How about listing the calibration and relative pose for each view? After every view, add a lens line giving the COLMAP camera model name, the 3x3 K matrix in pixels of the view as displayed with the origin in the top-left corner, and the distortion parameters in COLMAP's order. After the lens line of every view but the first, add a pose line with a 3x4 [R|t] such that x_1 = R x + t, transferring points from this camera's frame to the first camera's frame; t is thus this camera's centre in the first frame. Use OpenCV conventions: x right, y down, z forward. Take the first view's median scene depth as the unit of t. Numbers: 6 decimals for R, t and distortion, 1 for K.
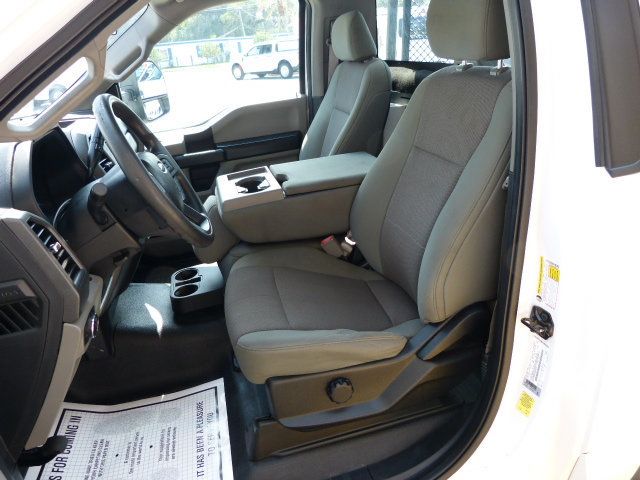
lens RADIAL K [[473.2, 0, 321.2], [0, 473.2, 246.1], [0, 0, 1]] dist [-0.051976, 0.042097]
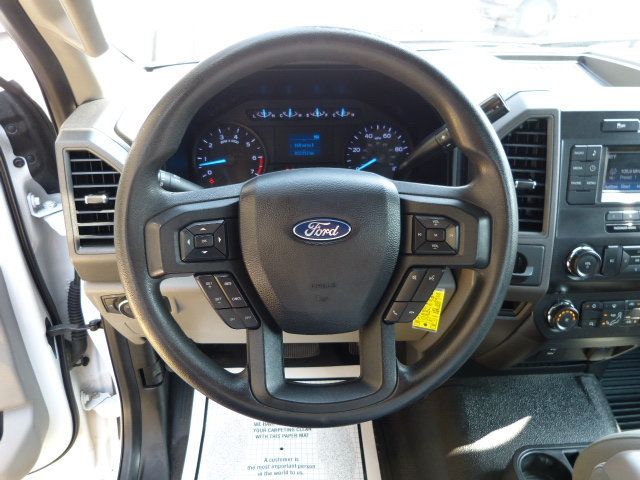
lens RADIAL K [[473.2, 0, 321.2], [0, 473.2, 246.1], [0, 0, 1]] dist [-0.051976, 0.042097]
pose [[-0.191077, 0.590016, -0.784455, 0.000020], [-0.393563, 0.686078, 0.611887, -0.289252], [0.899221, 0.425650, 0.101115, 0.668617]]
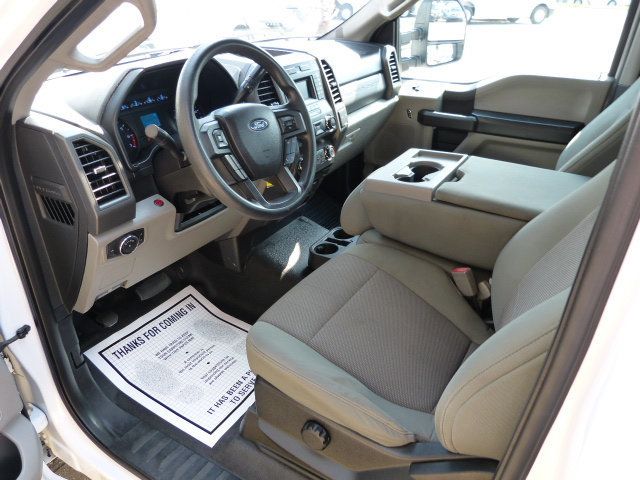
lens RADIAL K [[473.2, 0, 321.2], [0, 473.2, 246.1], [0, 0, 1]] dist [-0.051976, 0.042097]
pose [[0.698653, 0.432560, -0.569891, 0.278035], [-0.356083, 0.901103, 0.247421, -0.158035], [0.620555, 0.030067, 0.783586, 0.232133]]
